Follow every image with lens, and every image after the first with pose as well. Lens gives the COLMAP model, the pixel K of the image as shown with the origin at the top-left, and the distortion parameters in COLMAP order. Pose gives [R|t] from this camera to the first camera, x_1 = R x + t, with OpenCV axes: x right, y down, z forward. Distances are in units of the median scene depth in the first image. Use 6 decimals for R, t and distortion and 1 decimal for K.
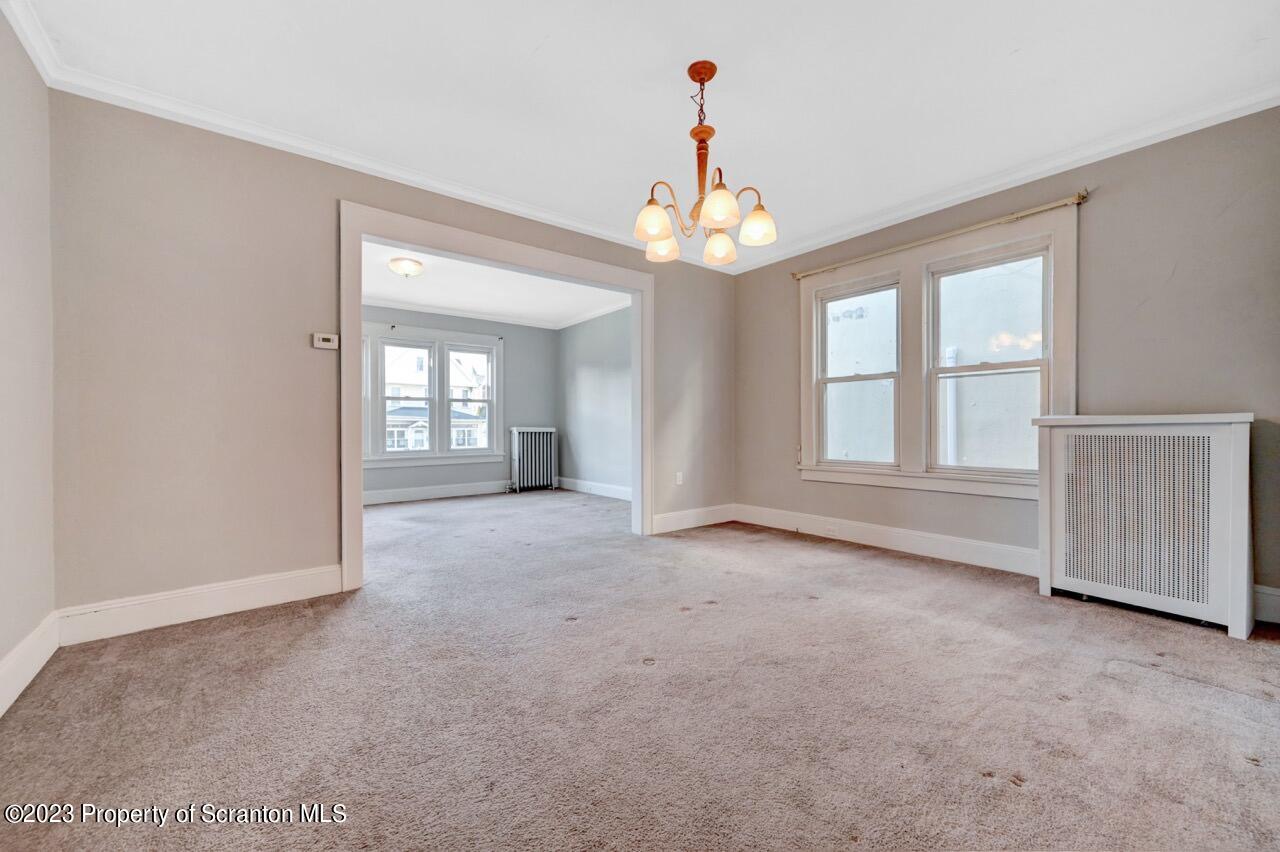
lens RADIAL K [[524.2, 0, 649.6], [0, 524.2, 427.8], [0, 0, 1]] dist [0.000559, 0.000088]
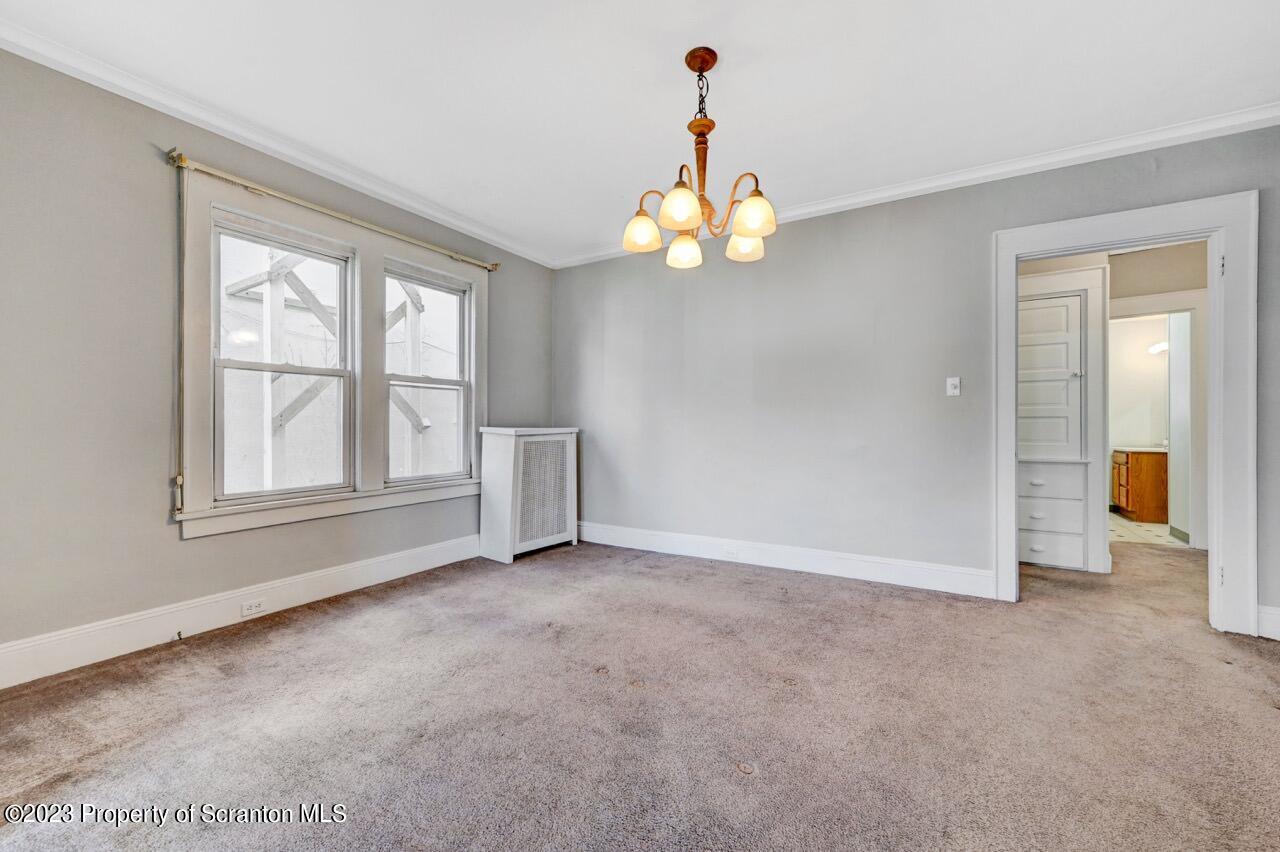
lens RADIAL K [[507.0, 0, 640.0], [0, 507.0, 426.0], [0, 0, 1]] dist [0.010326, 0.000241]
pose [[-0.356703, 0.002841, 0.934214, -0.522665], [0.002816, 0.999994, -0.001966, -0.022469], [-0.934214, 0.001929, -0.356709, 1.060871]]
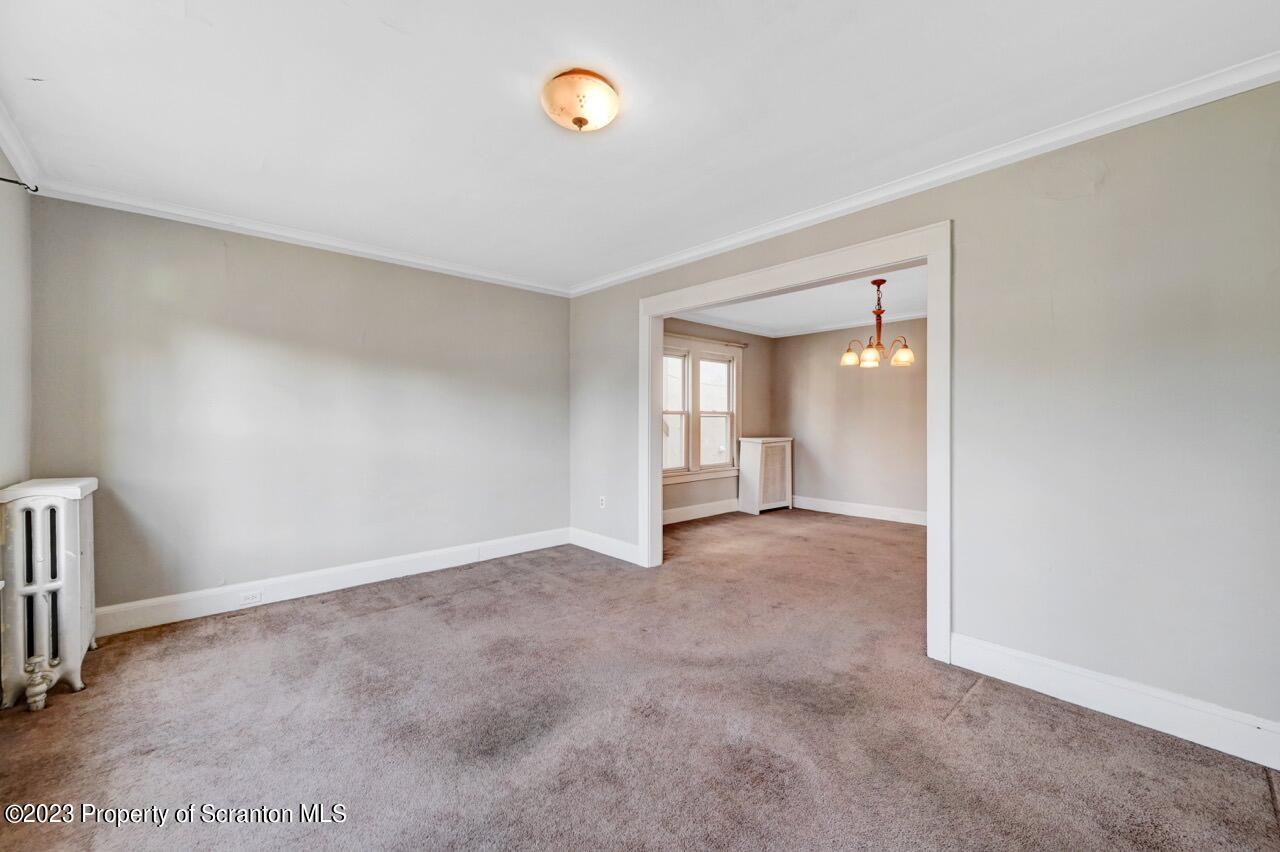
lens RADIAL K [[508.8, 0, 642.9], [0, 508.8, 417.4], [0, 0, 1]] dist [-0.002086, -0.000064]
pose [[-0.072288, 0.007293, 0.997357, -1.373192], [-0.000351, 0.999973, -0.007338, -0.093849], [-0.997384, -0.000880, -0.072283, 1.549300]]
